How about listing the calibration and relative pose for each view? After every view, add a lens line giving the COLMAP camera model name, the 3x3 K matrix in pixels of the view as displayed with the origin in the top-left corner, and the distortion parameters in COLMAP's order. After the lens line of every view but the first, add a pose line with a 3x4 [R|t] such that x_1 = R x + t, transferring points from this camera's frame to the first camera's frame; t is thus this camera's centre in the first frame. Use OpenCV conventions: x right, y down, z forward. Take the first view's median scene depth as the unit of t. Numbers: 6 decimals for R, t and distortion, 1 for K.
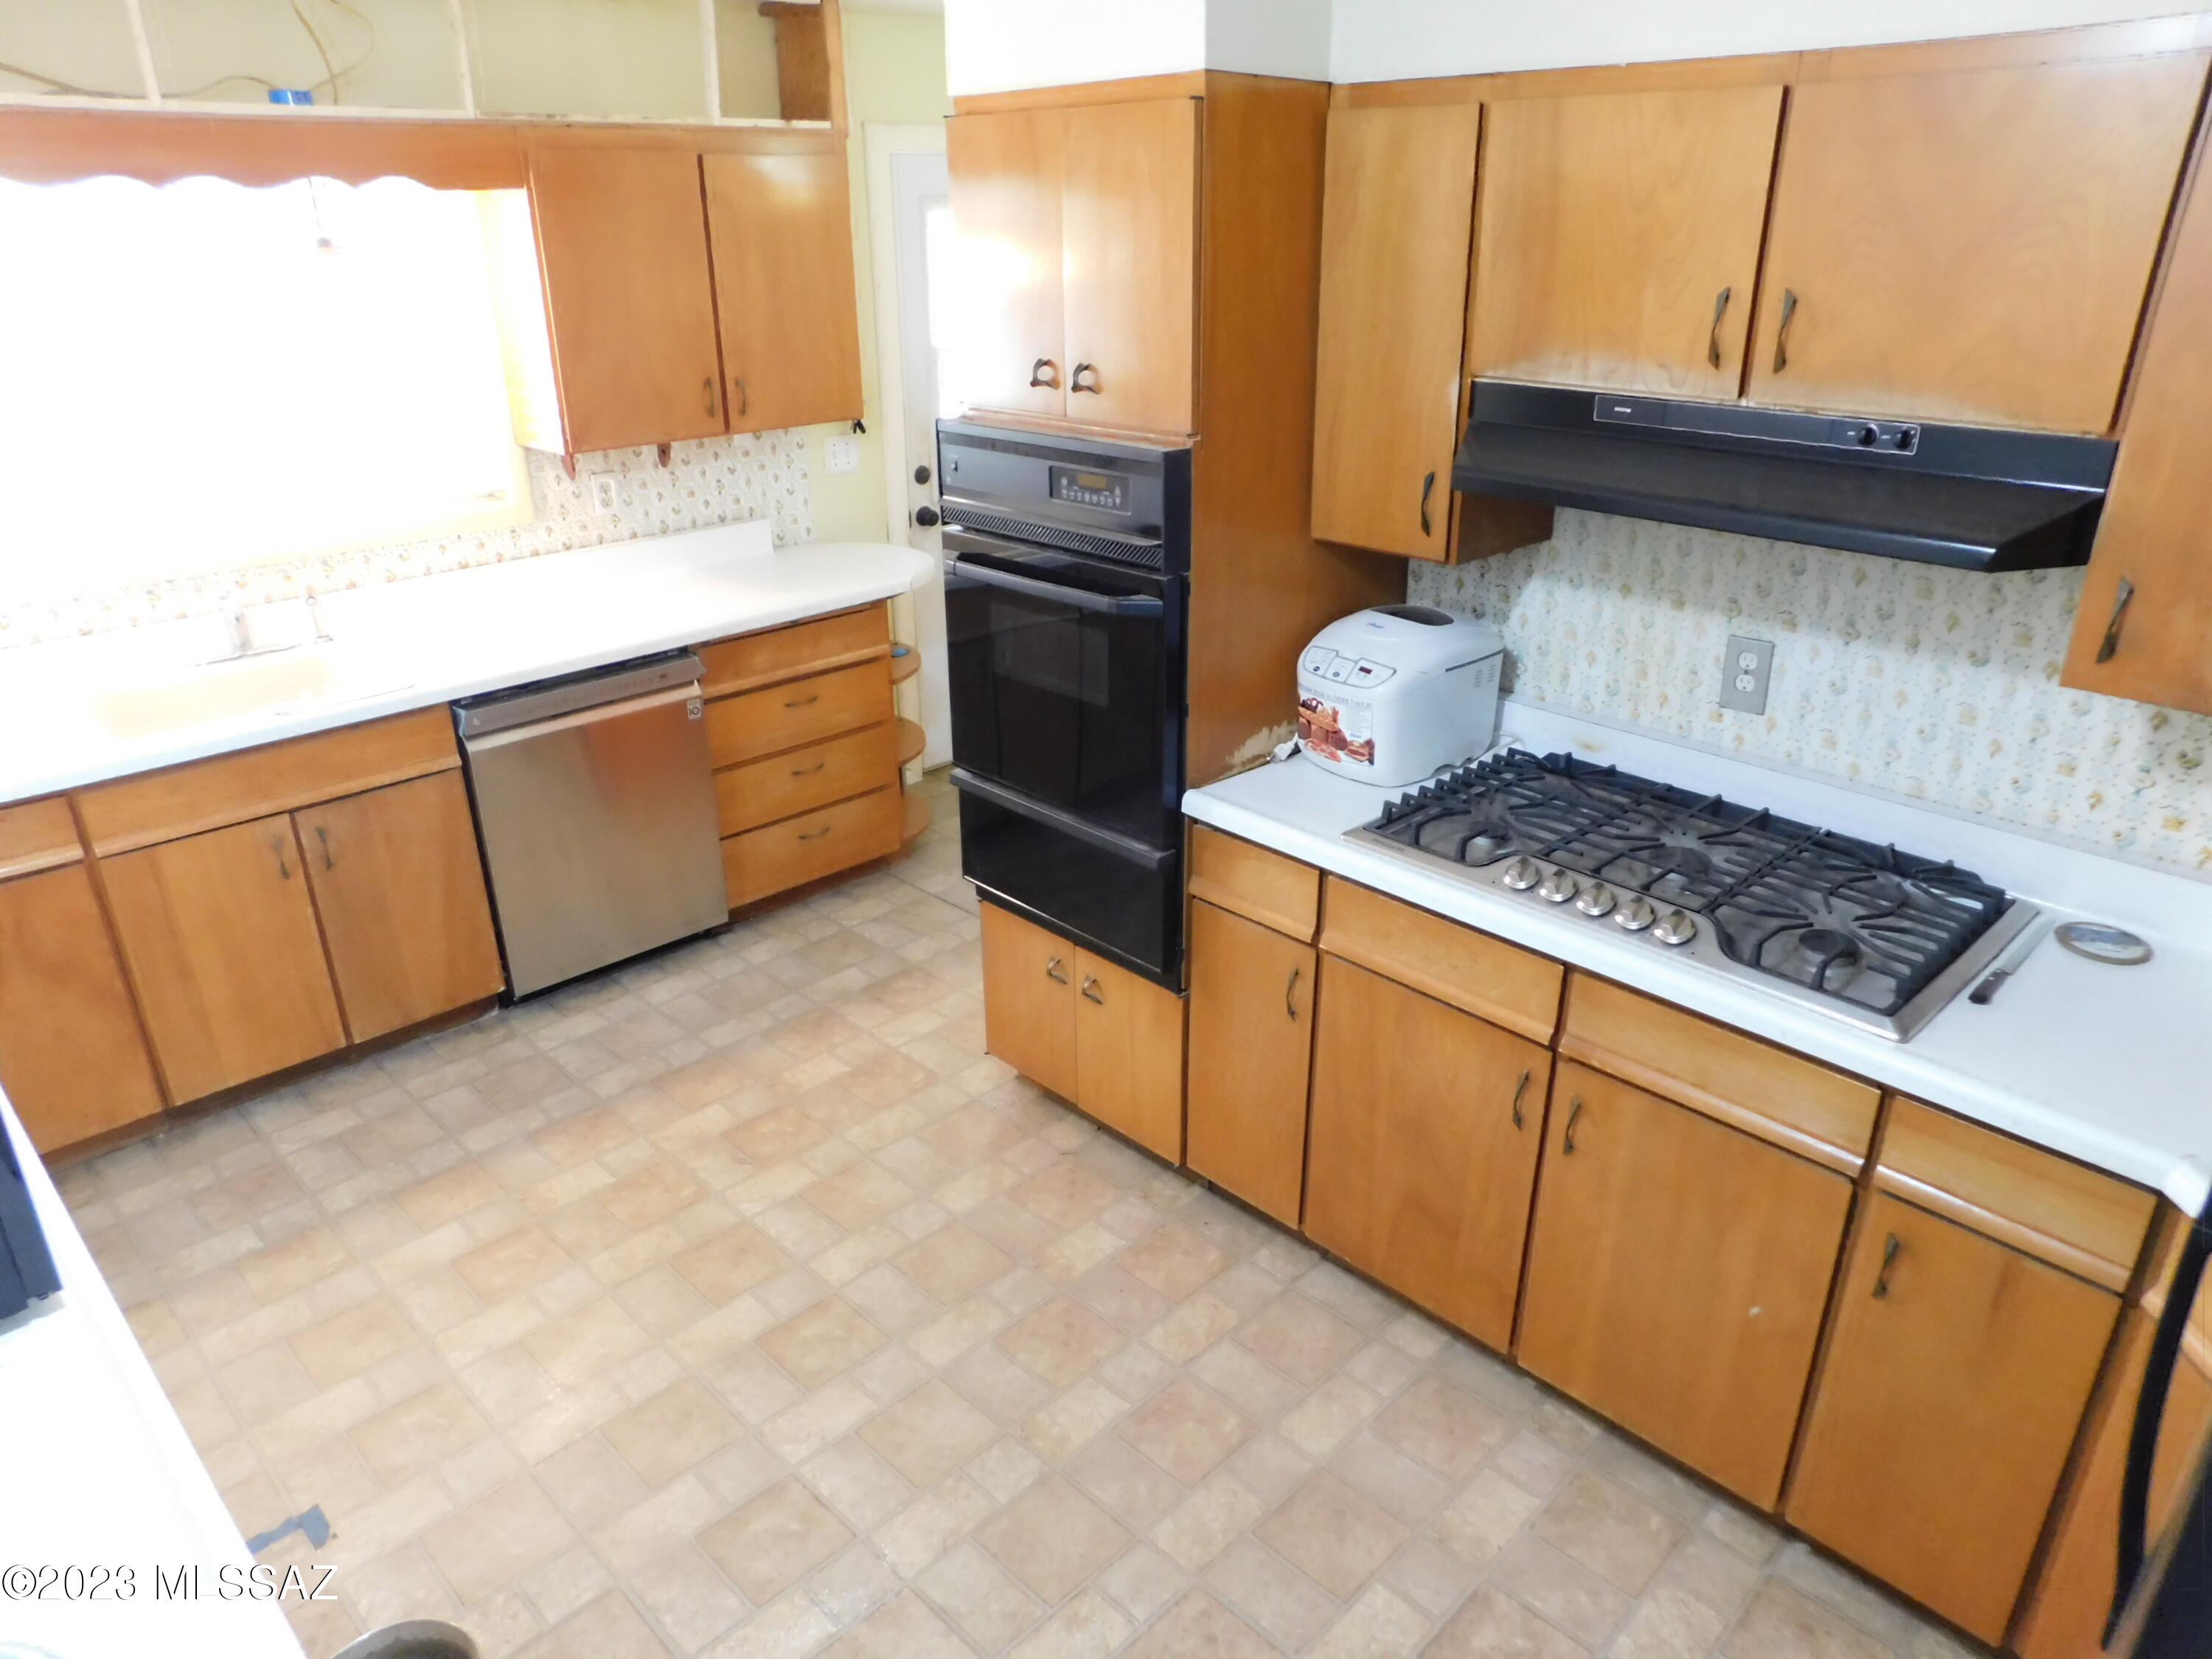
lens RADIAL K [[1464.3, 0, 1110.2], [0, 1464.3, 834.8], [0, 0, 1]] dist [-0.065754, 0.054659]
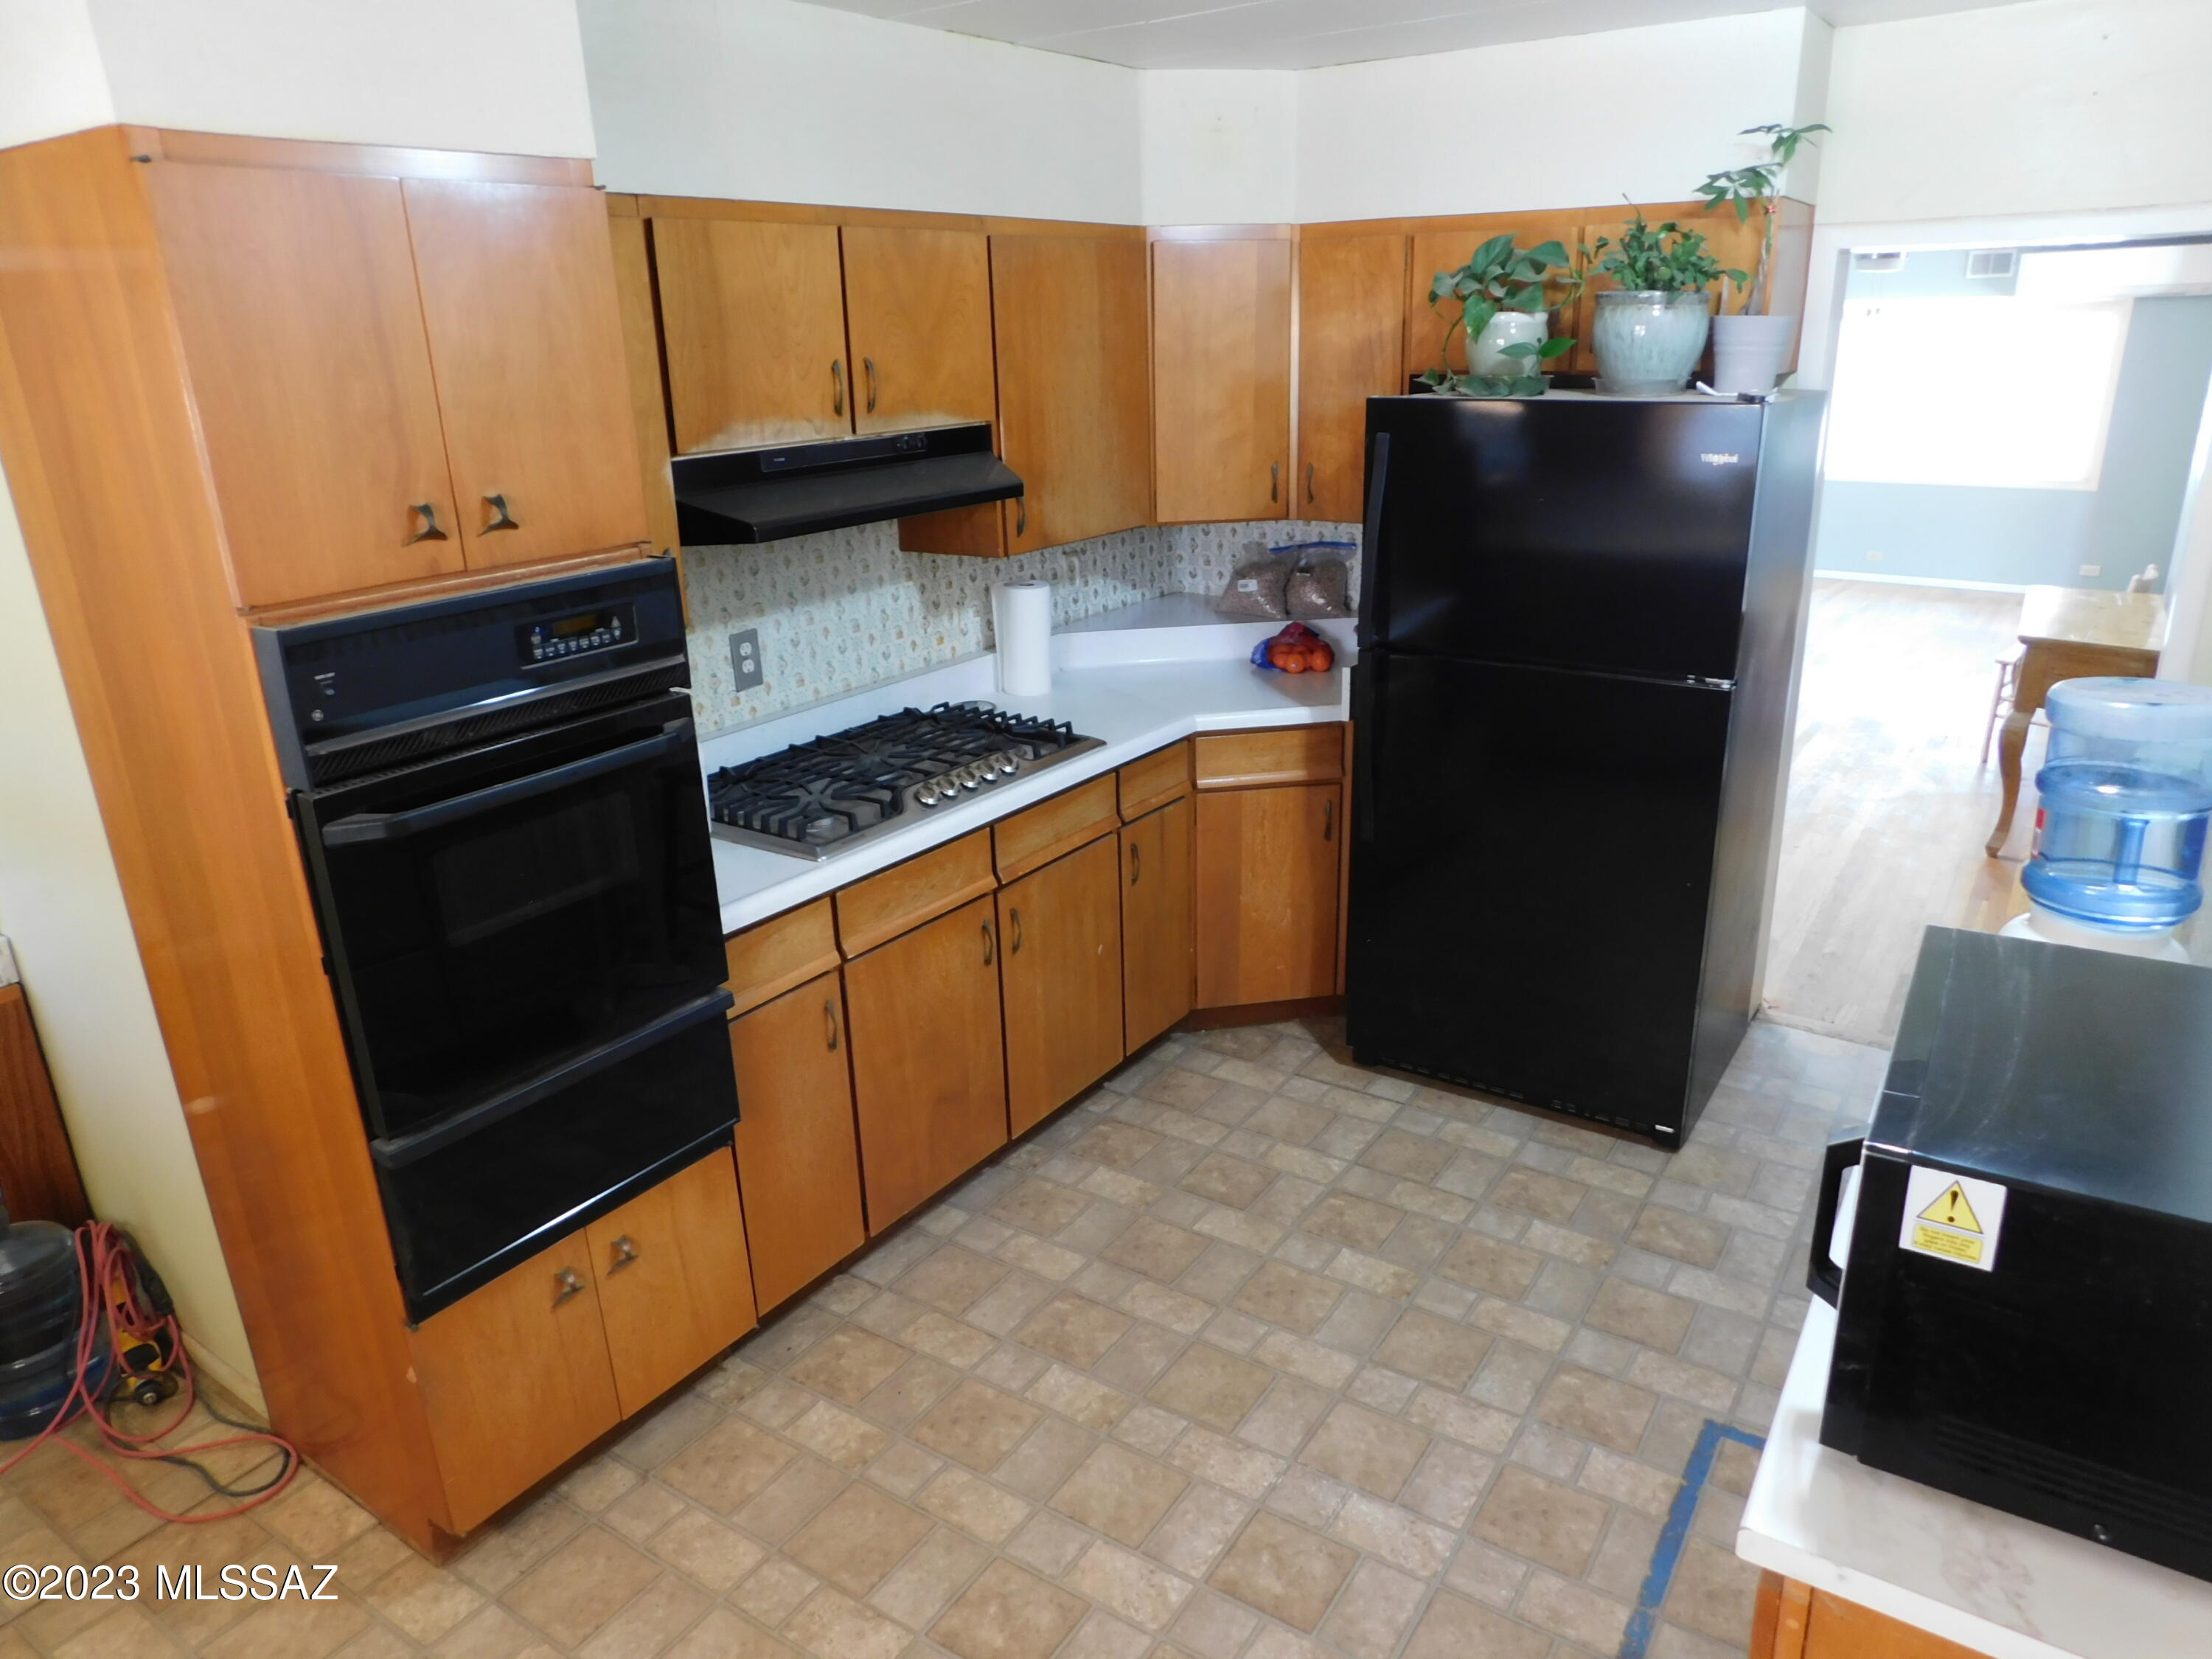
lens RADIAL K [[1464.3, 0, 1110.2], [0, 1464.3, 834.8], [0, 0, 1]] dist [-0.065754, 0.054659]
pose [[-0.198252, -0.309987, 0.929841, -0.910428], [0.419257, 0.830682, 0.366320, -0.328031], [-0.885957, 0.462466, -0.034720, 0.837735]]
